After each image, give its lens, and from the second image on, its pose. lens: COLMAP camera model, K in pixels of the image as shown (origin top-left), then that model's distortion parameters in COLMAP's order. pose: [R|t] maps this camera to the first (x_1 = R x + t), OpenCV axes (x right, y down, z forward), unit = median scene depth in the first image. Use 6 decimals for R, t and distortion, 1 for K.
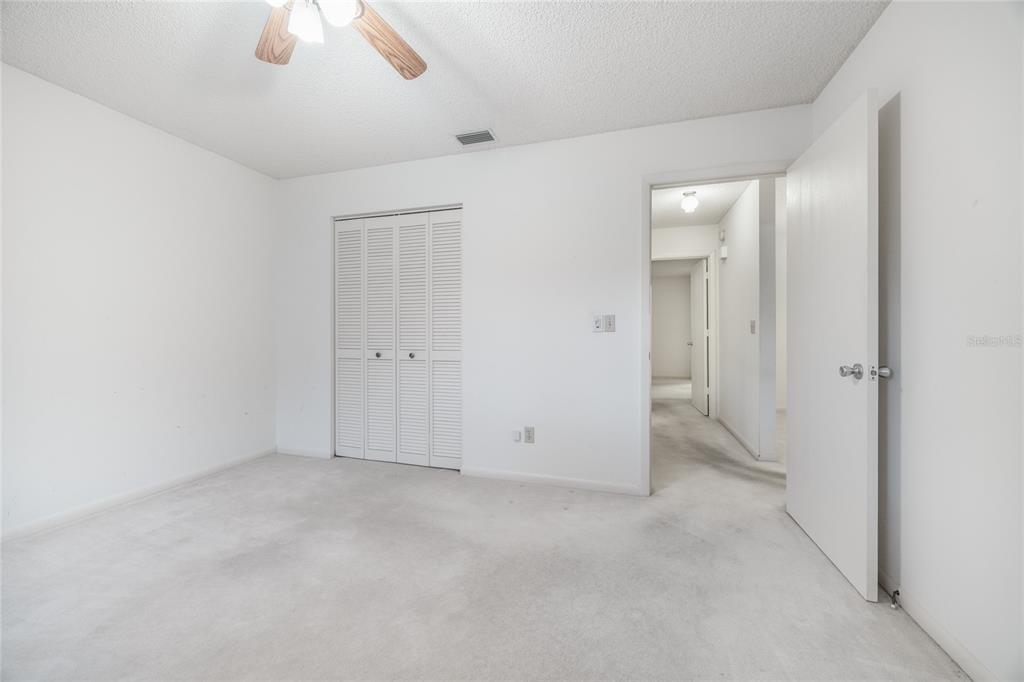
lens RADIAL K [[387.6, 0, 514.3], [0, 387.6, 336.6], [0, 0, 1]] dist [-0.005043, 0.000549]
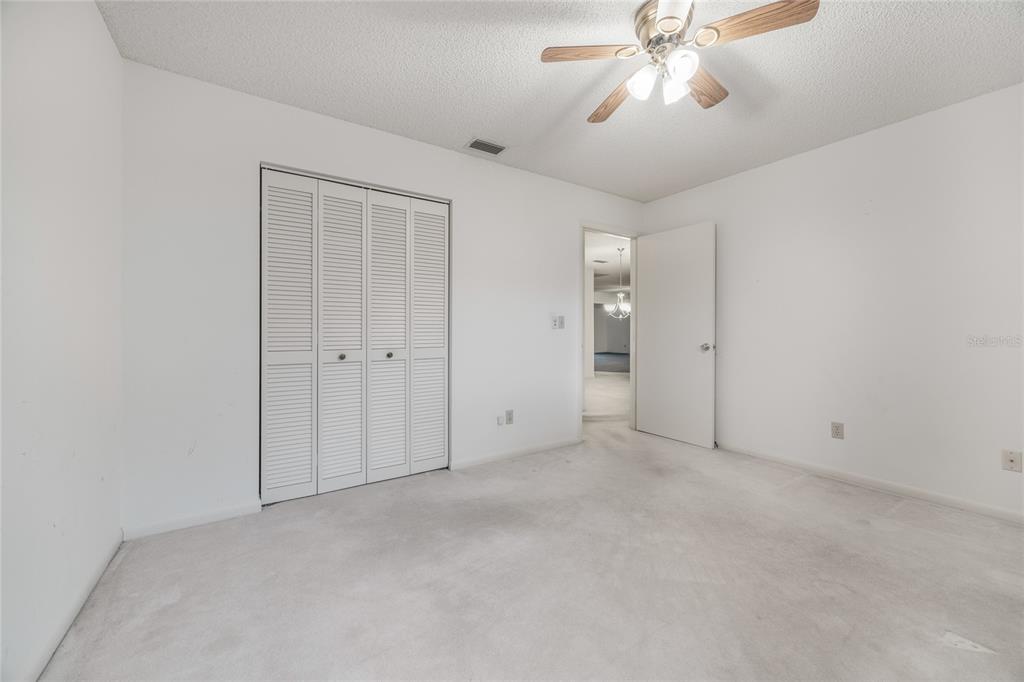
lens RADIAL K [[387.6, 0, 511.8], [0, 387.6, 334.7], [0, 0, 1]] dist [-0.005043, 0.000549]
pose [[0.639752, -0.010726, 0.768507, -0.837035], [0.007162, 0.999942, 0.007994, -0.002689], [-0.768548, 0.000390, 0.639792, 0.247720]]
